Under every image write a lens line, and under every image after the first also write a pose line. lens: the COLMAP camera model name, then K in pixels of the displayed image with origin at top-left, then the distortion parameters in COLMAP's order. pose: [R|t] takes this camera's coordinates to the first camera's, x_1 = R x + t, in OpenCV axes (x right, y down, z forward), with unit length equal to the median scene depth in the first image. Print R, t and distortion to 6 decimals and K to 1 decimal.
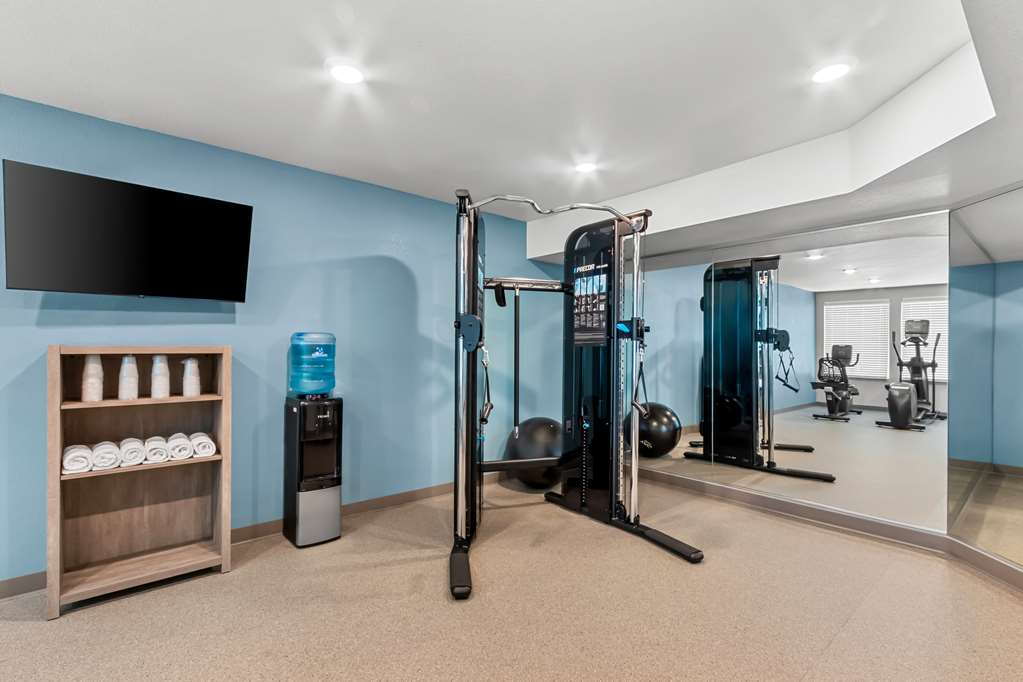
lens RADIAL K [[472.2, 0, 506.0], [0, 472.2, 344.8], [0, 0, 1]] dist [0.004193, 0.001138]
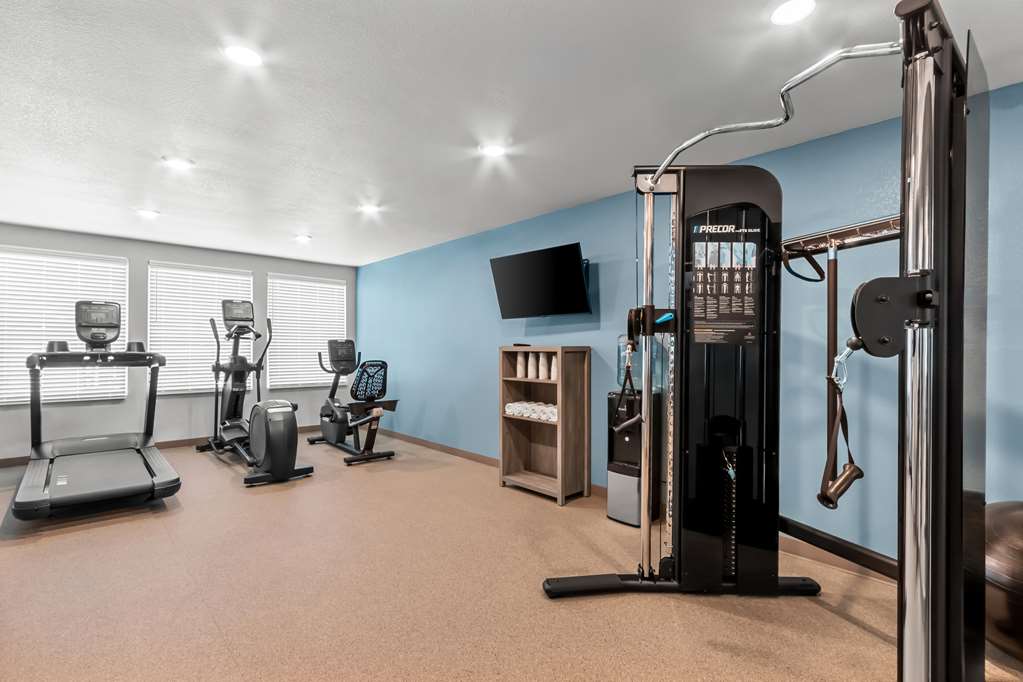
lens RADIAL K [[472.2, 0, 506.4], [0, 472.2, 344.3], [0, 0, 1]] dist [0.004193, 0.001138]
pose [[0.034356, -0.011793, -0.999340, 0.857658], [-0.002779, 0.999925, -0.011895, 0.013698], [0.999406, 0.003186, 0.034320, 0.816838]]
